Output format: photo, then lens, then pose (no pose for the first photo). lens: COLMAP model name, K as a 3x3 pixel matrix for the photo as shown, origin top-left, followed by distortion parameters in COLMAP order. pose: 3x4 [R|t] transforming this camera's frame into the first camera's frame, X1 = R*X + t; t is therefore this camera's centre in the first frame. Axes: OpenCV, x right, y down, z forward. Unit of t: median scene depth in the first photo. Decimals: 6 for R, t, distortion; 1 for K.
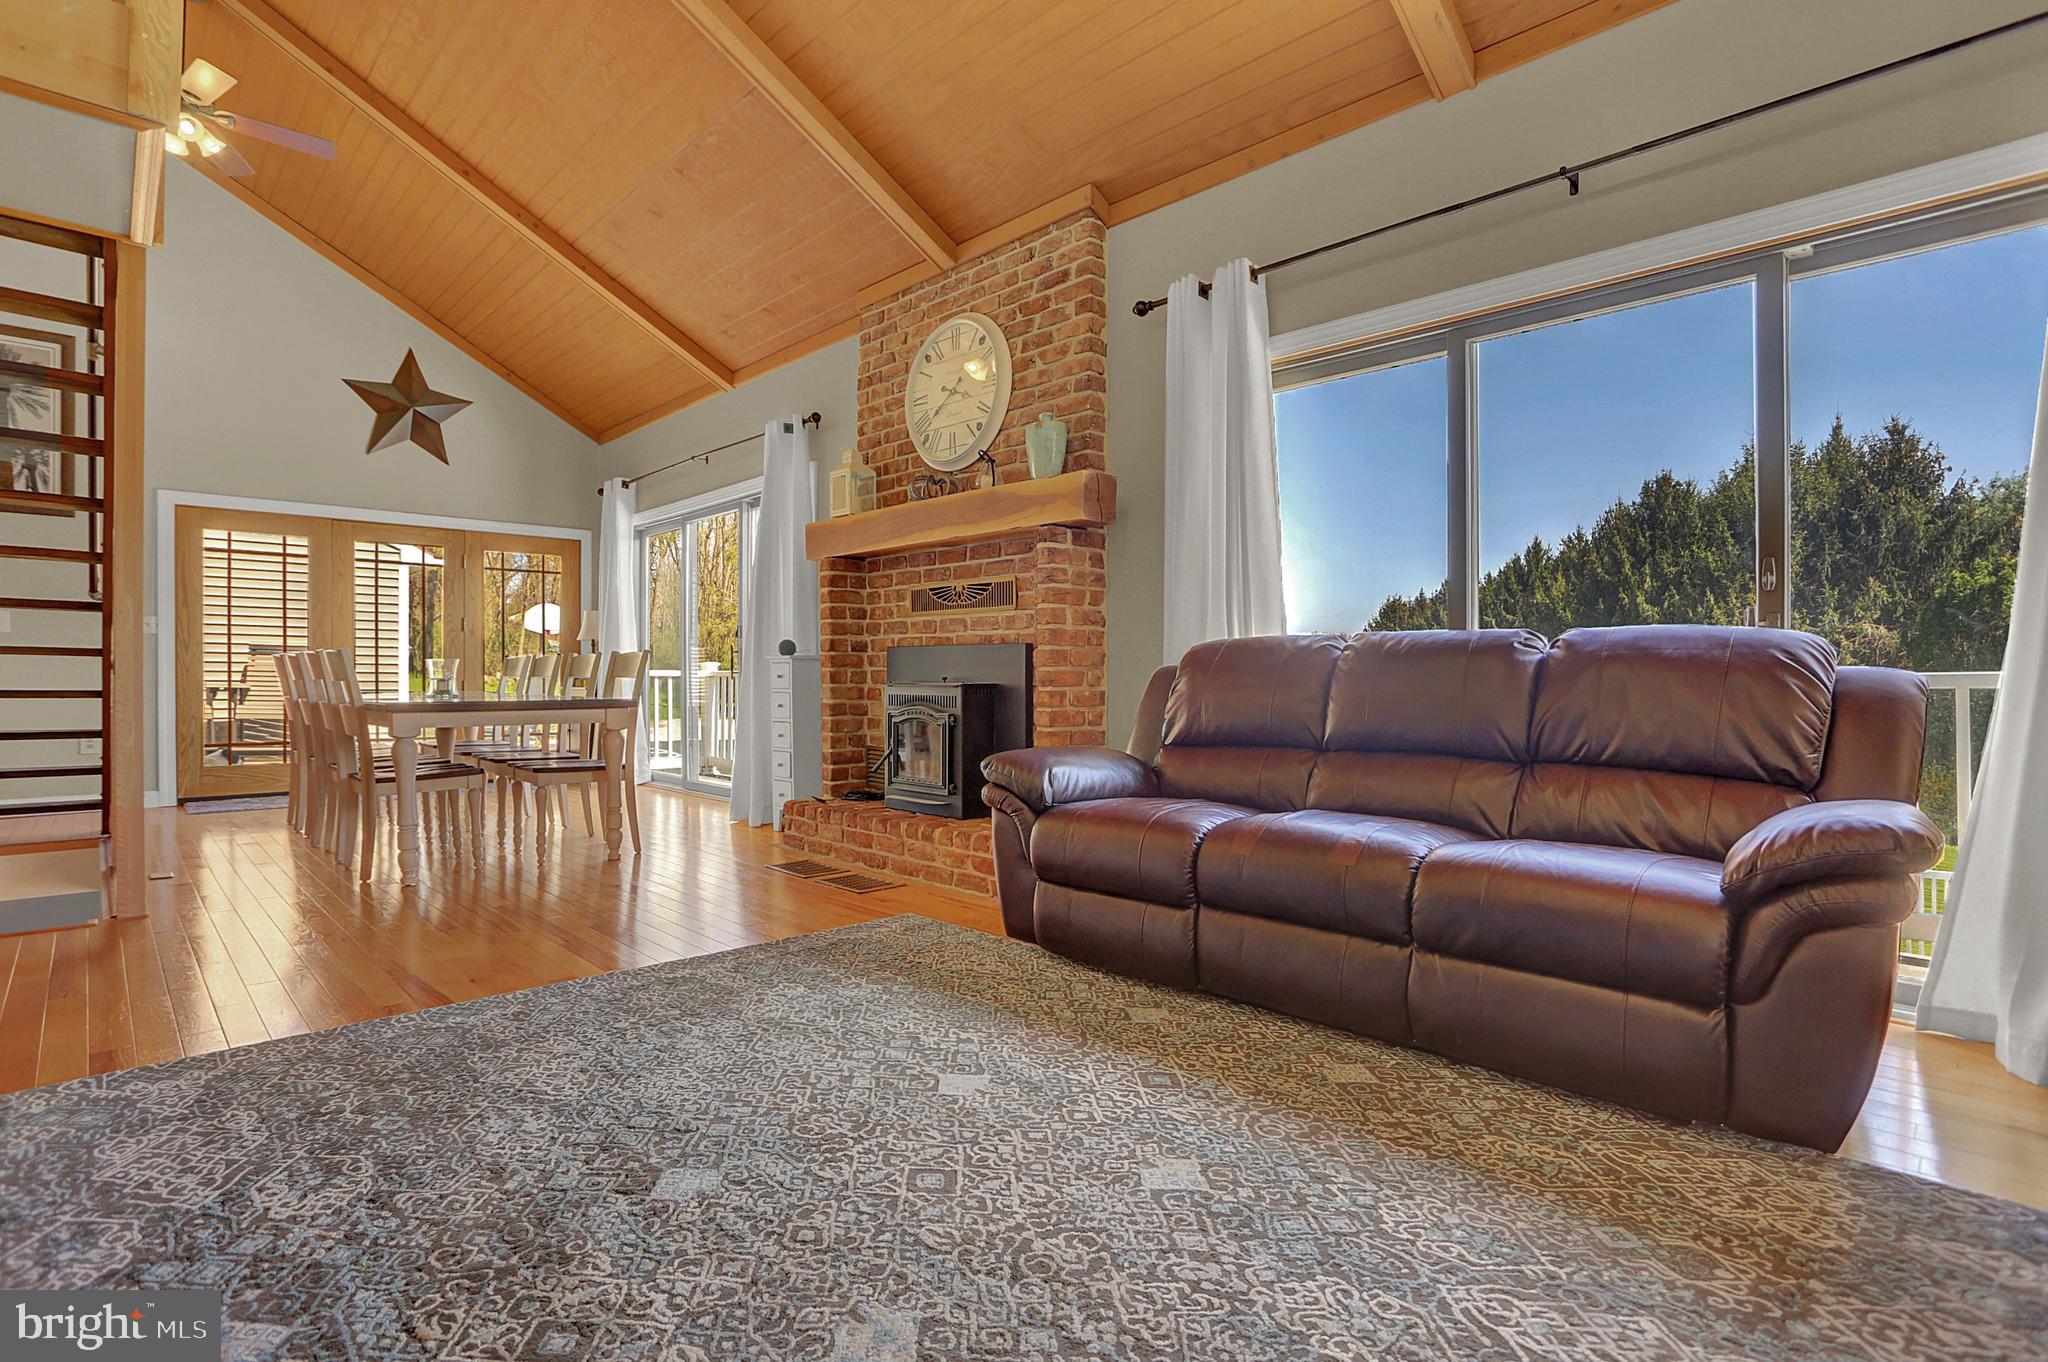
lens RADIAL K [[998.7, 0, 1014.7], [0, 998.7, 684.2], [0, 0, 1]] dist [-0.063648, 0.025140]
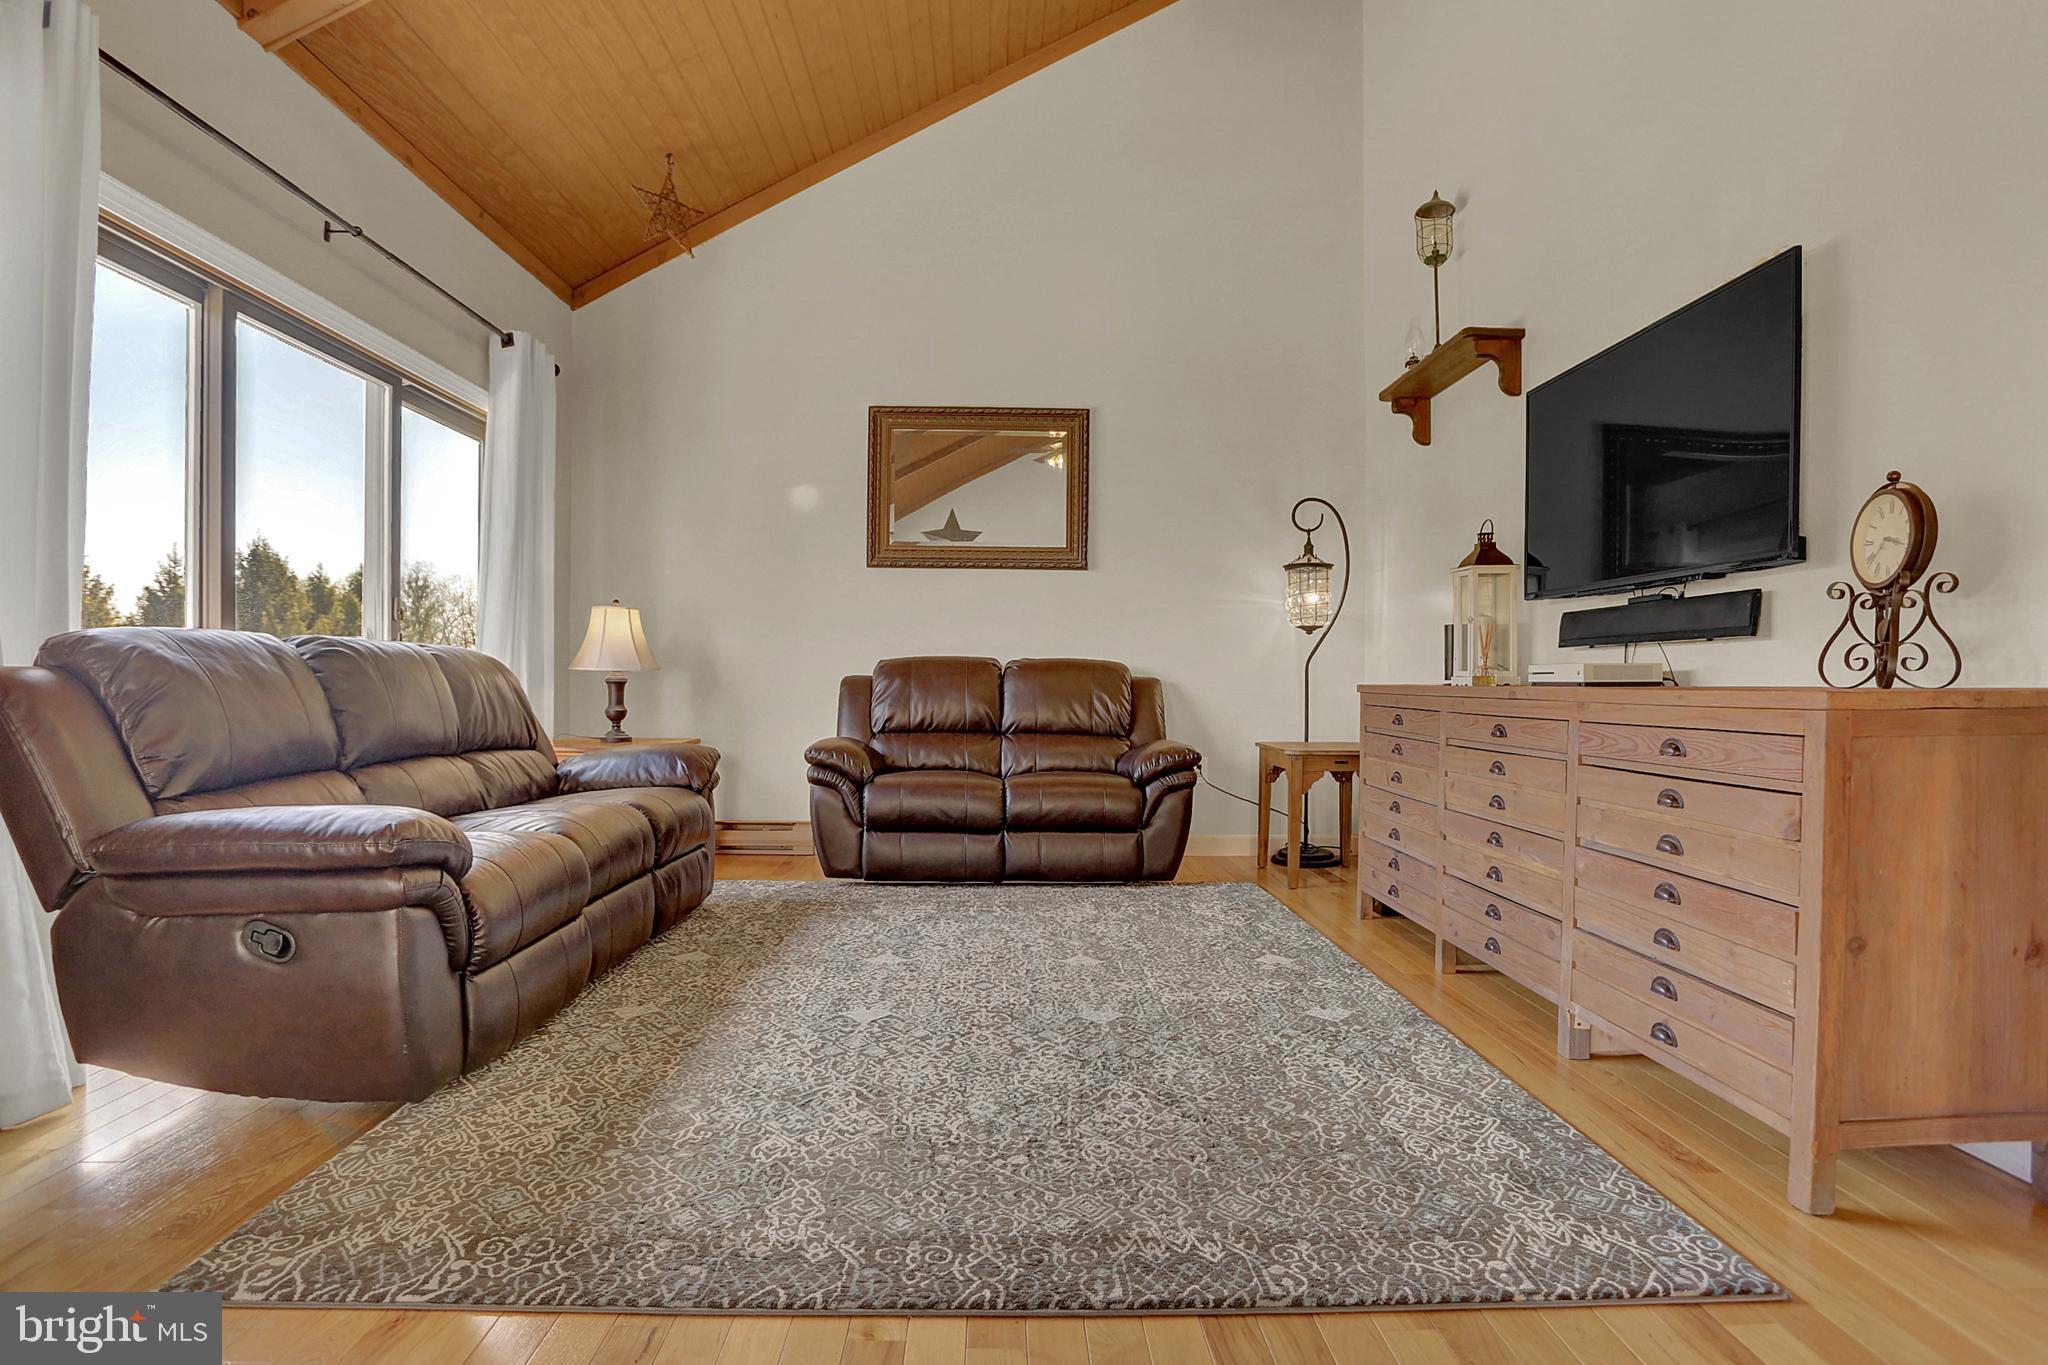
lens RADIAL K [[1069.6, 0, 1023.6], [0, 1069.6, 681.3], [0, 0, 1]] dist [-0.037887, 0.000686]
pose [[-0.739663, -0.006833, 0.672942, -0.492512], [-0.003239, 0.999973, 0.006594, -0.012543], [-0.672969, 0.002698, -0.739666, 0.829715]]
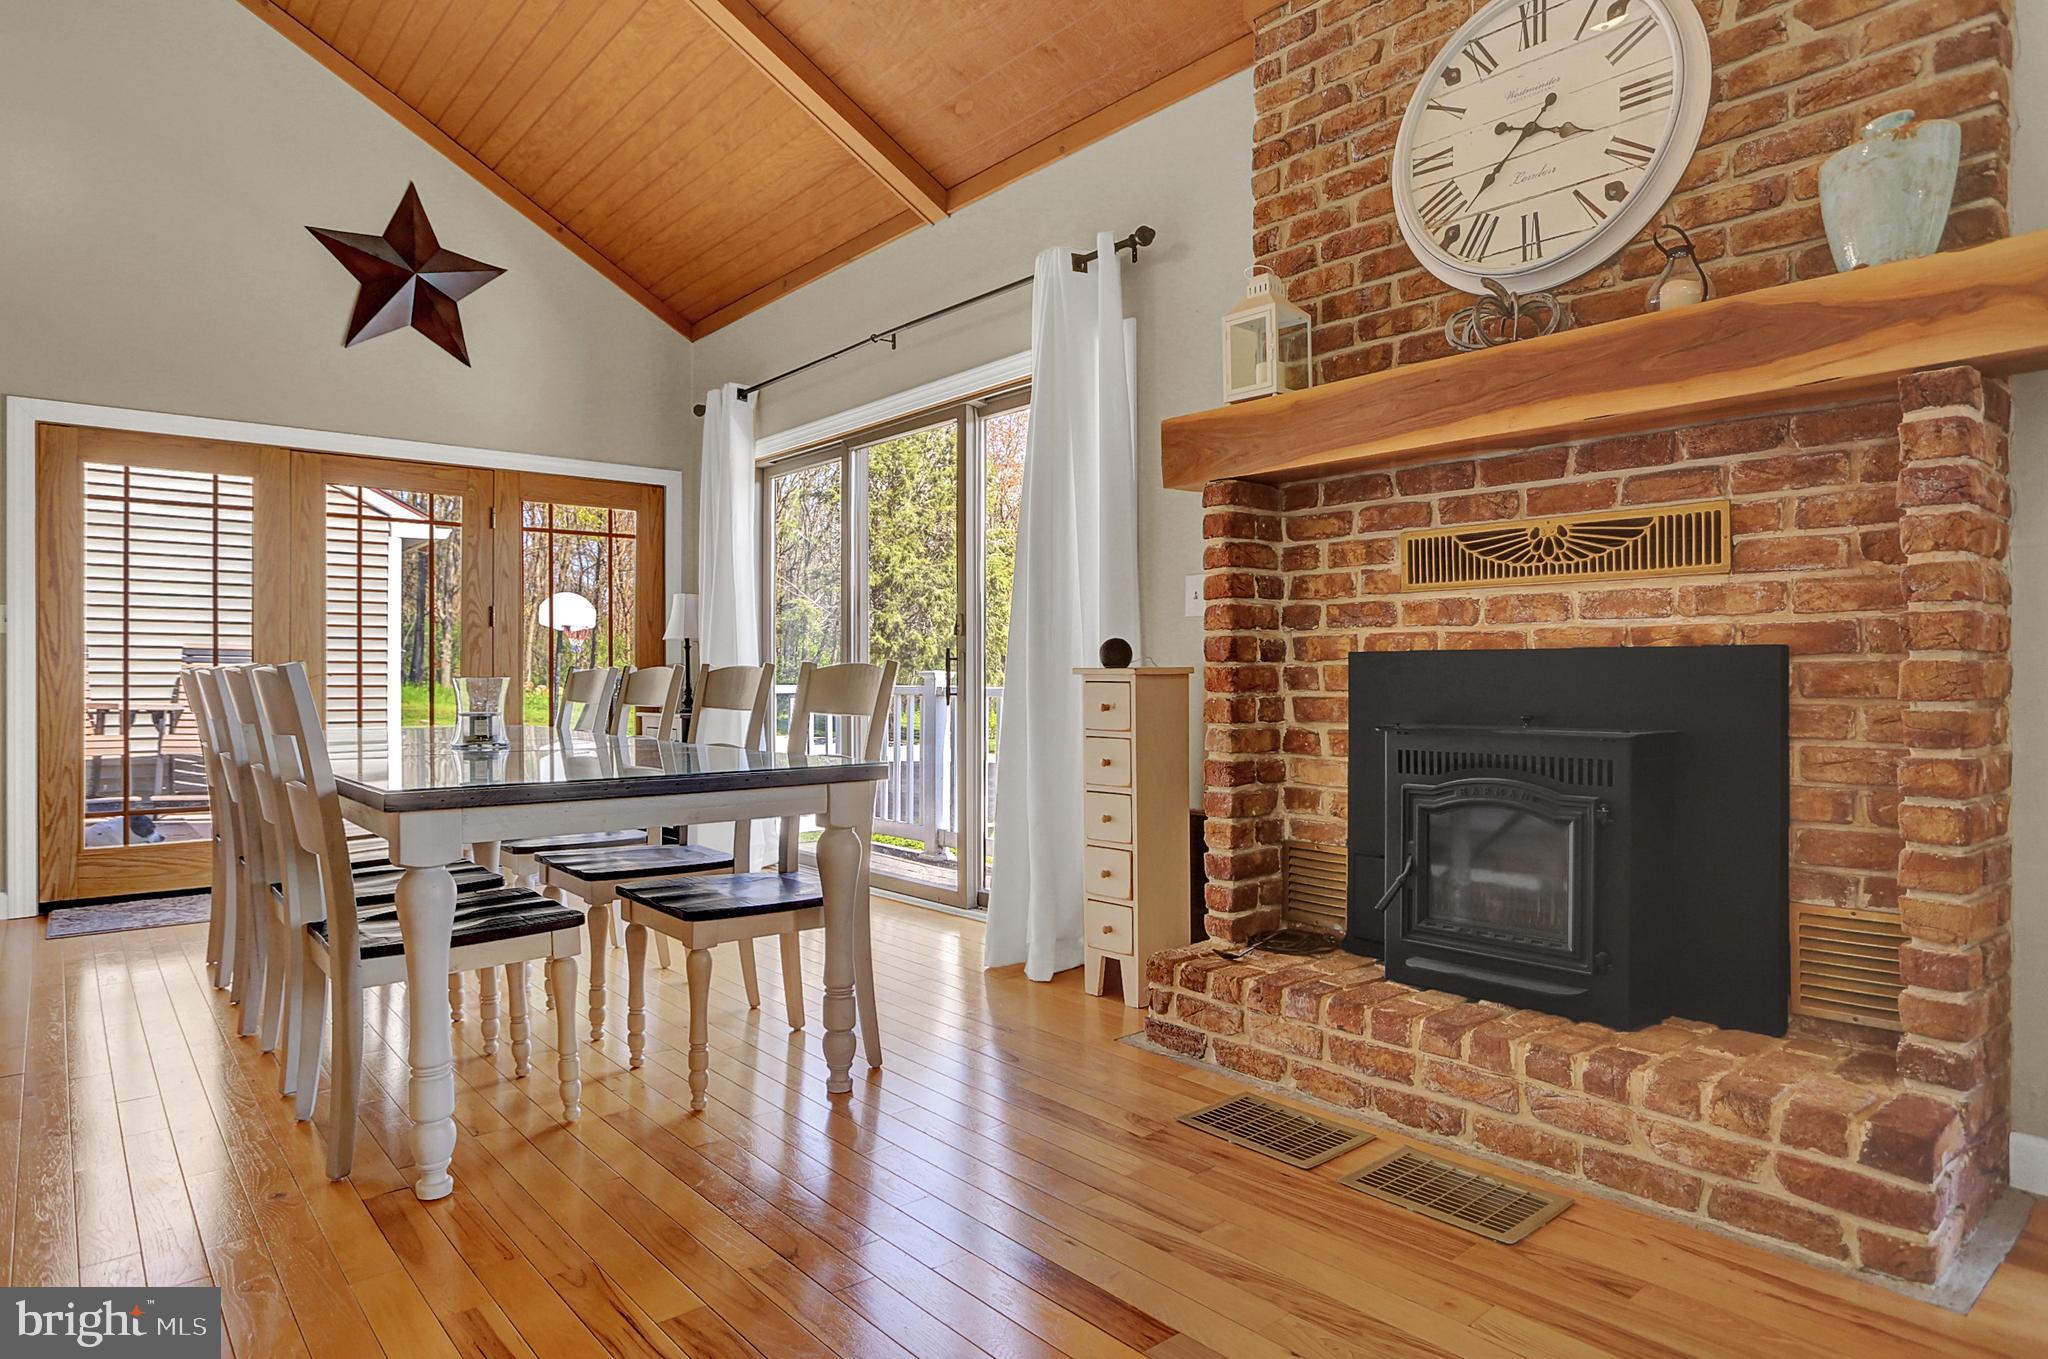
lens RADIAL K [[1182.6, 0, 1017.1], [0, 1182.6, 676.1], [0, 0, 1]] dist [-0.056131, 0.032187]
pose [[0.998124, -0.003701, -0.061117, -0.287044], [0.003057, 0.999939, -0.010624, -0.021264], [0.061153, 0.010417, 0.998074, 0.428606]]
